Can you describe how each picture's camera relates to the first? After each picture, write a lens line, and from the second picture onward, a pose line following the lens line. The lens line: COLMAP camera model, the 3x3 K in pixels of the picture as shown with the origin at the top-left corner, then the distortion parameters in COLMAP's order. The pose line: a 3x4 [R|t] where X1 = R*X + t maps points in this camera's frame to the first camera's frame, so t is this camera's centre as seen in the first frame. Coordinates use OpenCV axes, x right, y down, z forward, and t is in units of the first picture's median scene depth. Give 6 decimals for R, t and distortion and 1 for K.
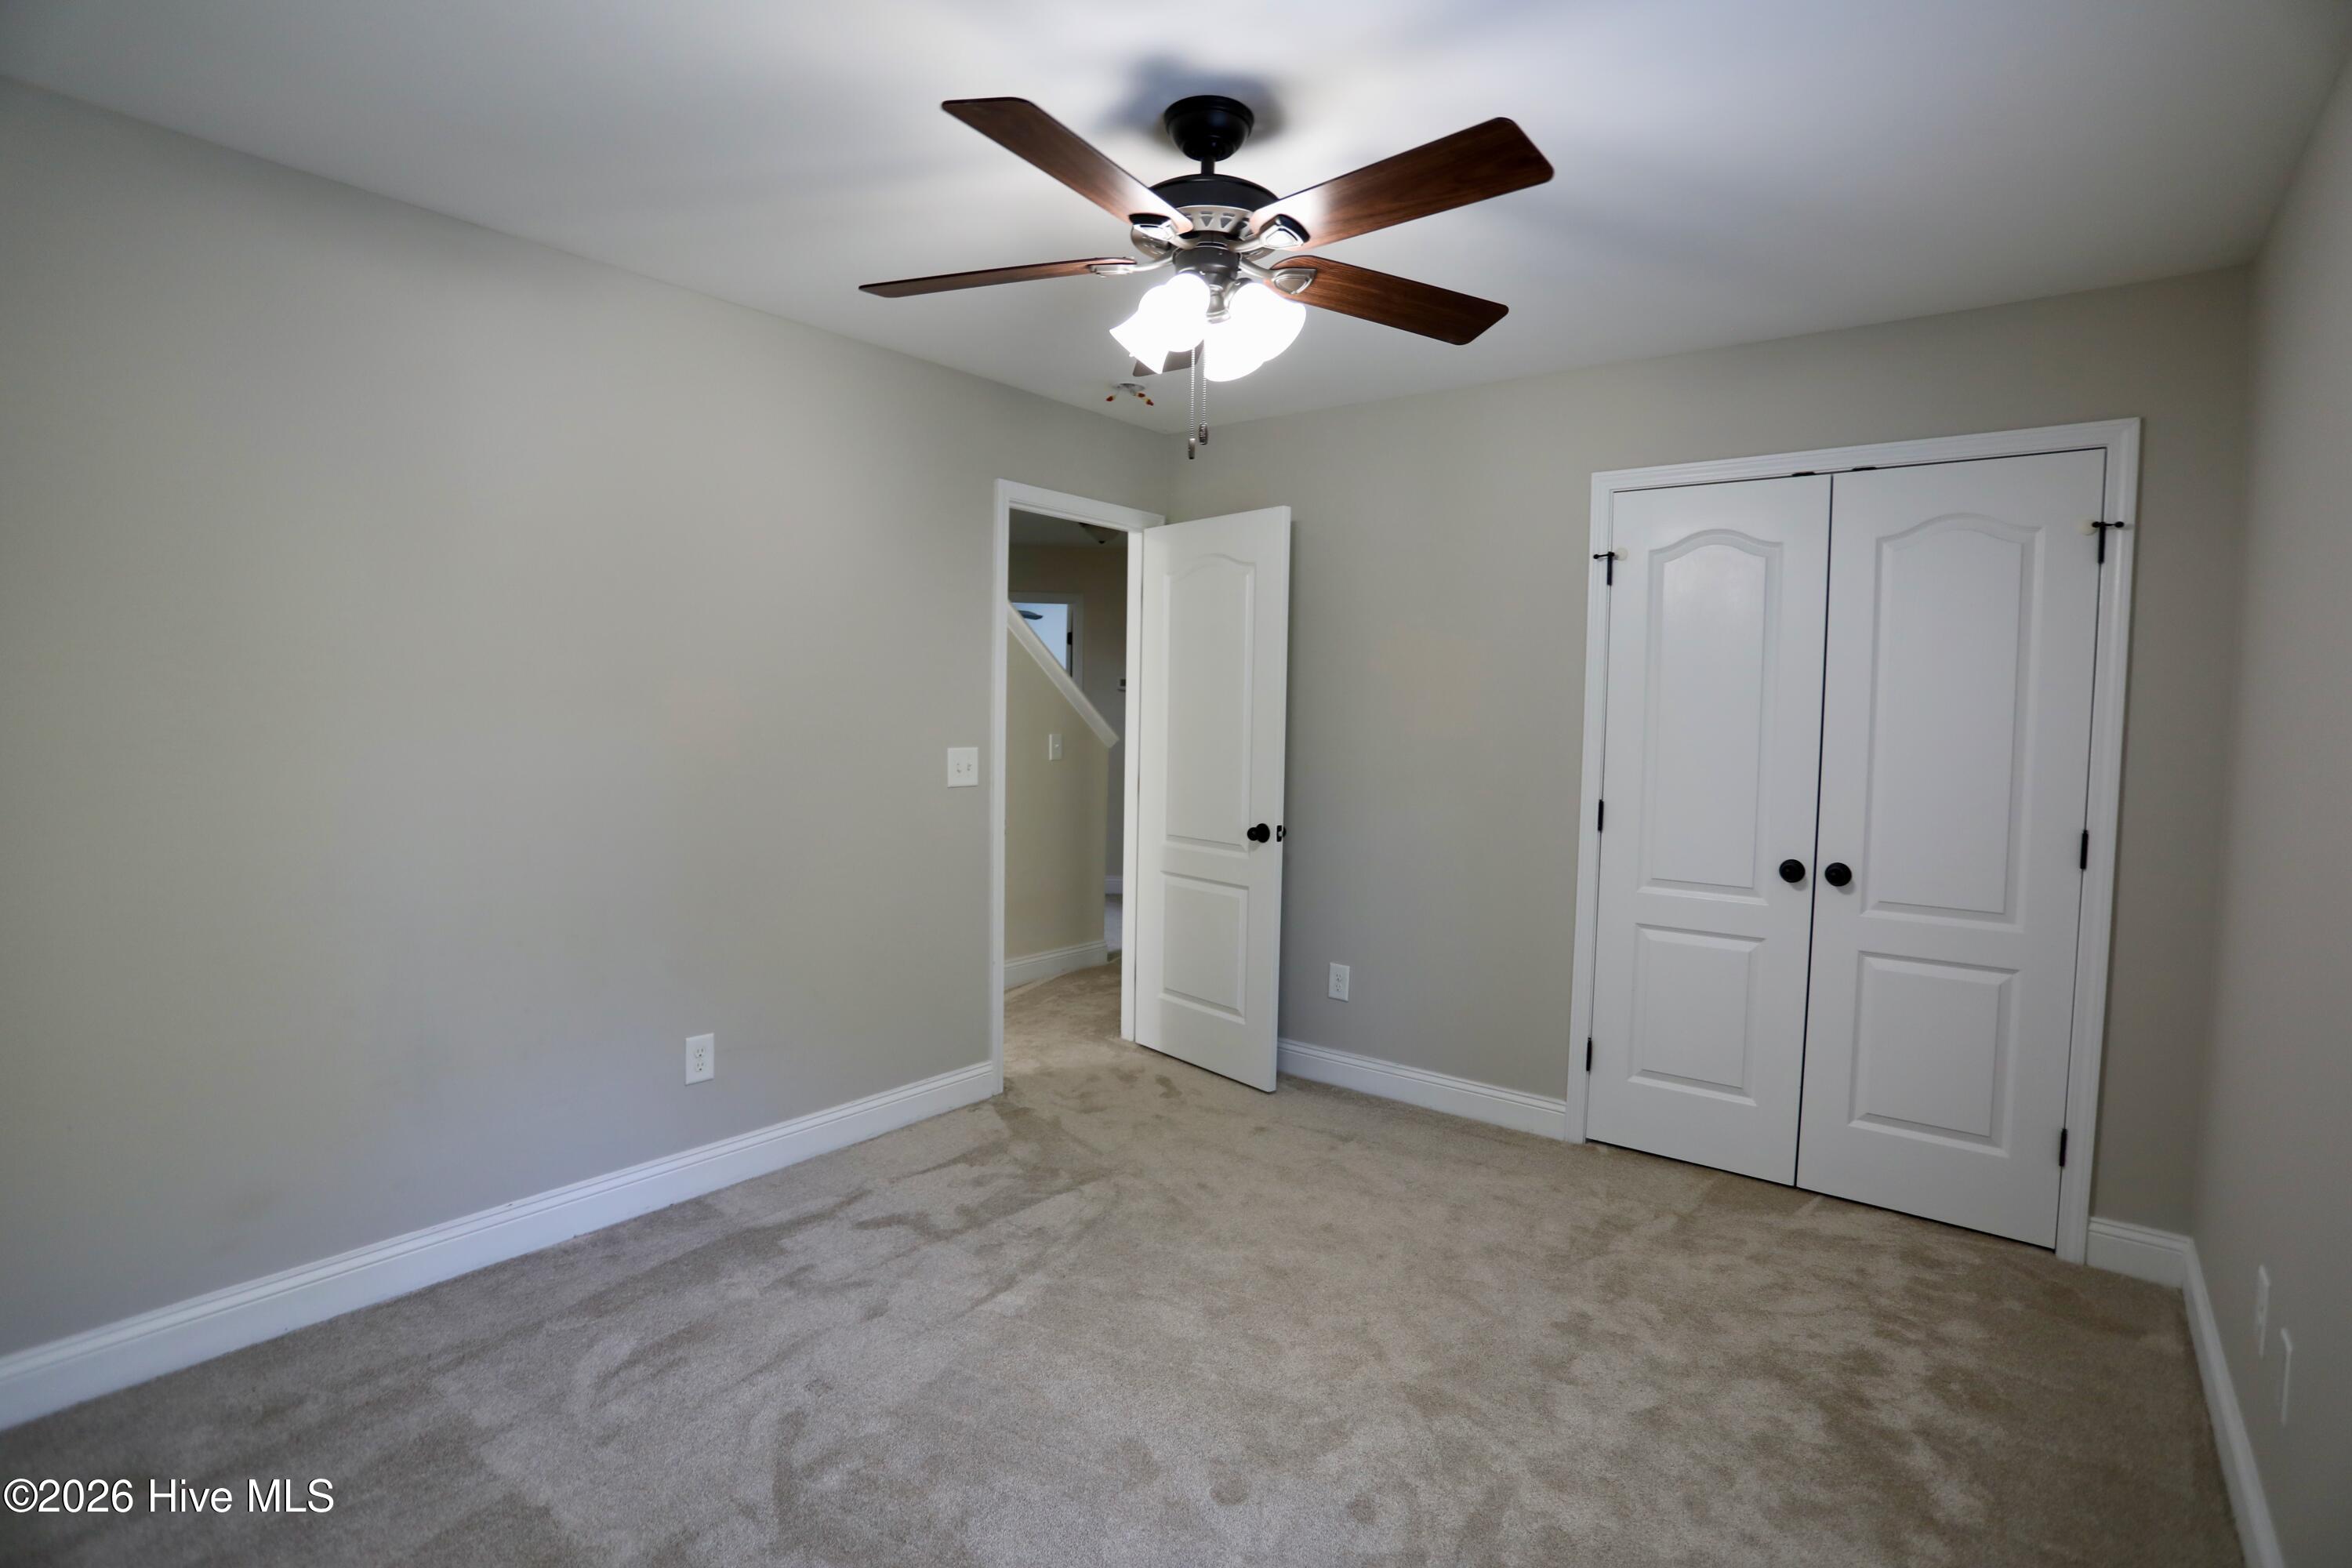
lens RADIAL K [[1127.0, 0, 1176.2], [0, 1127.0, 770.2], [0, 0, 1]] dist [-0.076146, 0.028431]
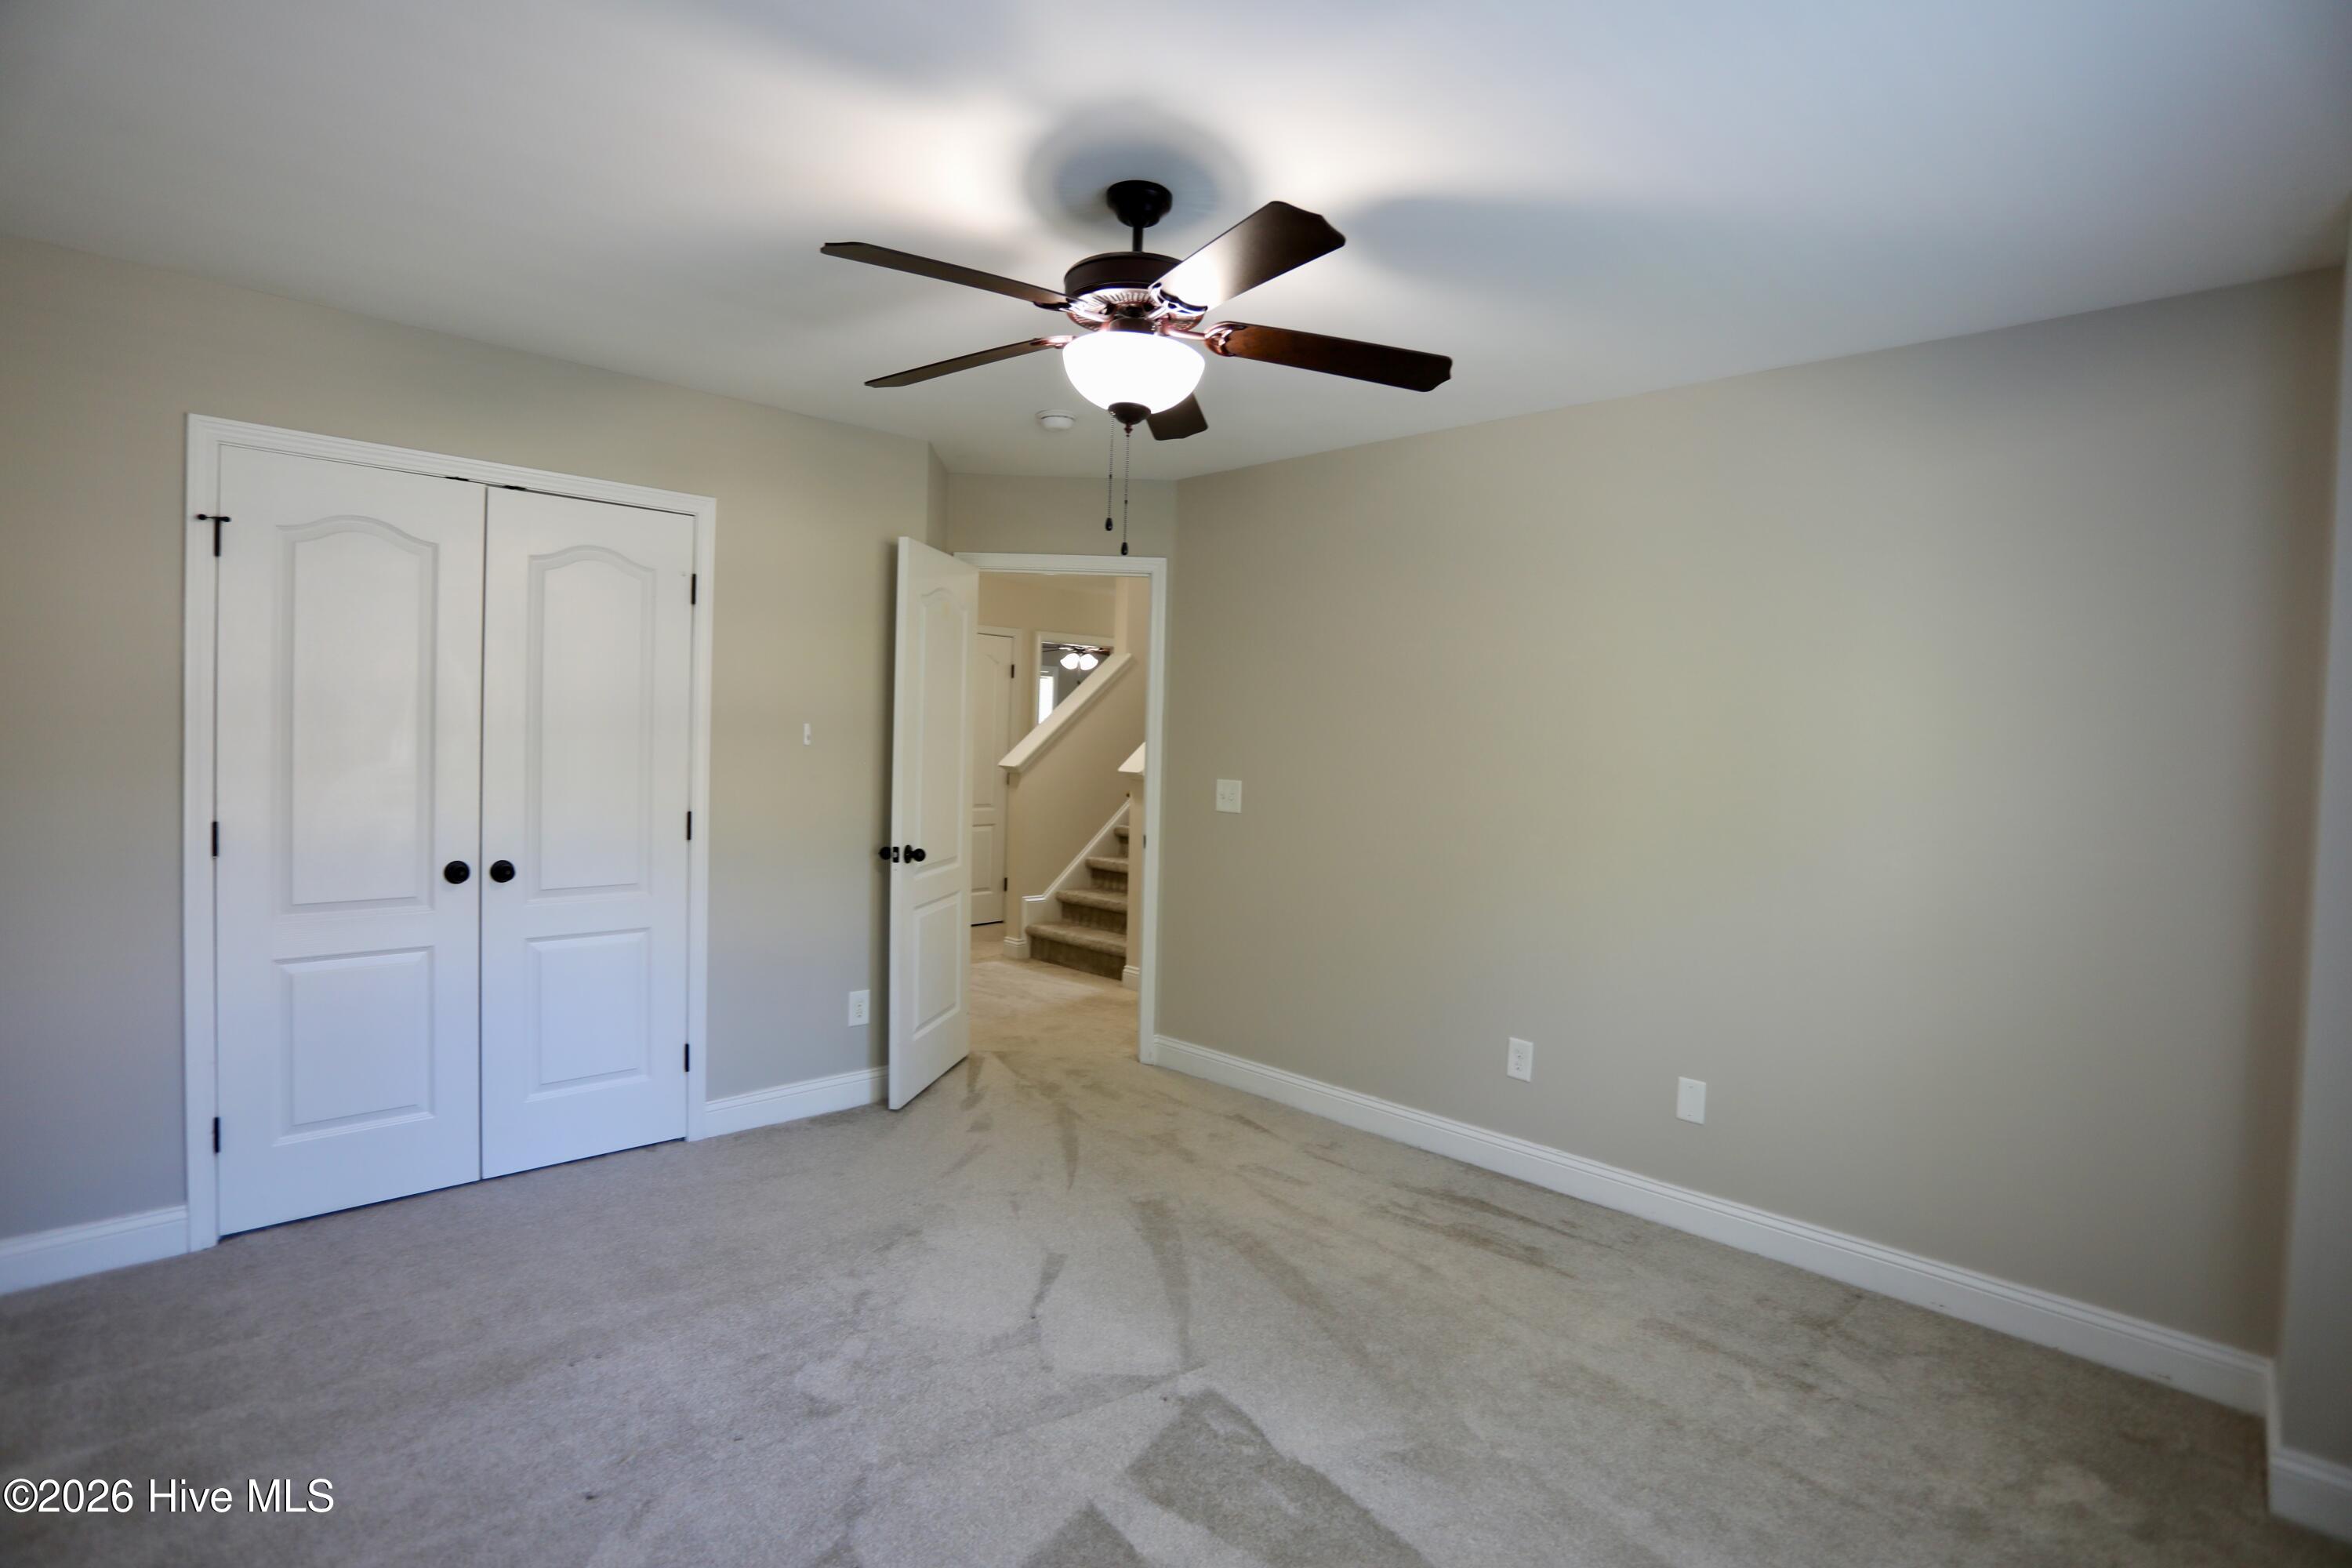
lens RADIAL K [[1127.0, 0, 1176.2], [0, 1127.0, 770.2], [0, 0, 1]] dist [-0.076146, 0.028431]
pose [[0.103617, -0.037928, 0.993894, -0.356517], [0.026444, 0.999024, 0.035367, -0.019207], [-0.994266, 0.022618, 0.104519, 0.237386]]
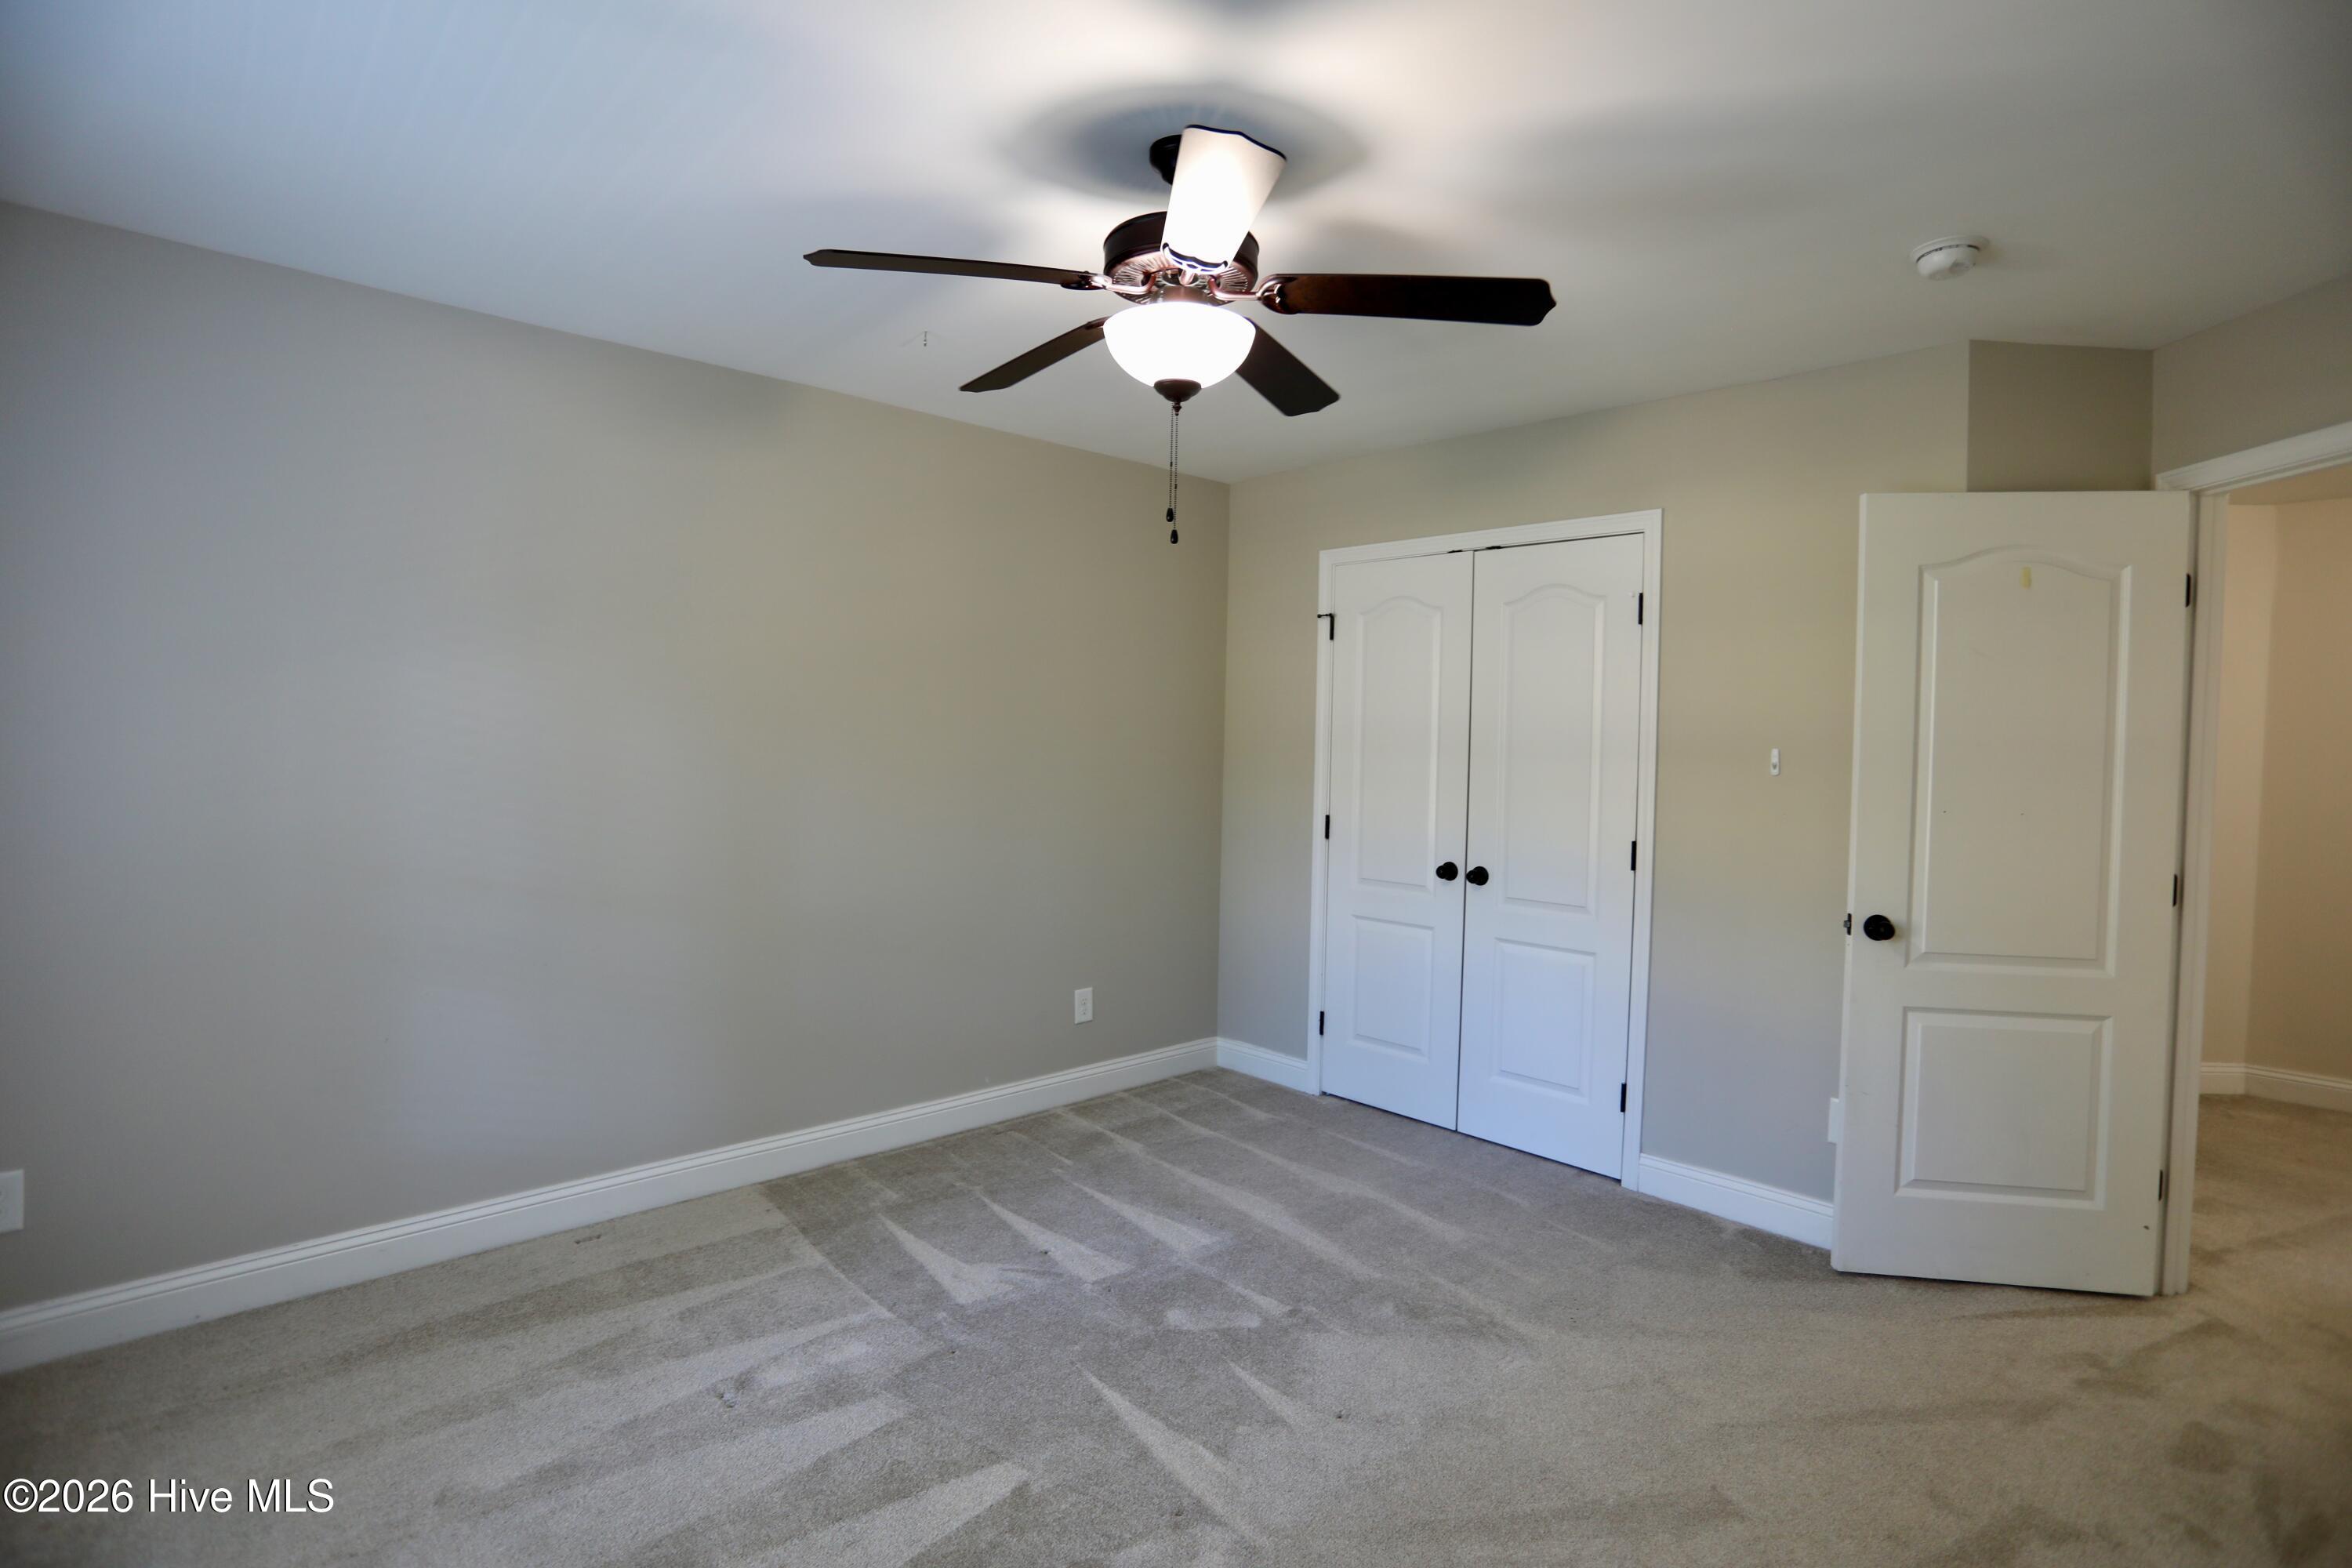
lens RADIAL K [[1127.0, 0, 1176.2], [0, 1127.0, 770.2], [0, 0, 1]] dist [-0.076146, 0.028431]
pose [[0.993265, 0.012619, -0.115176, 0.393725], [-0.015662, 0.999551, -0.025559, 0.015292], [0.114802, 0.027190, 0.993016, -0.280204]]
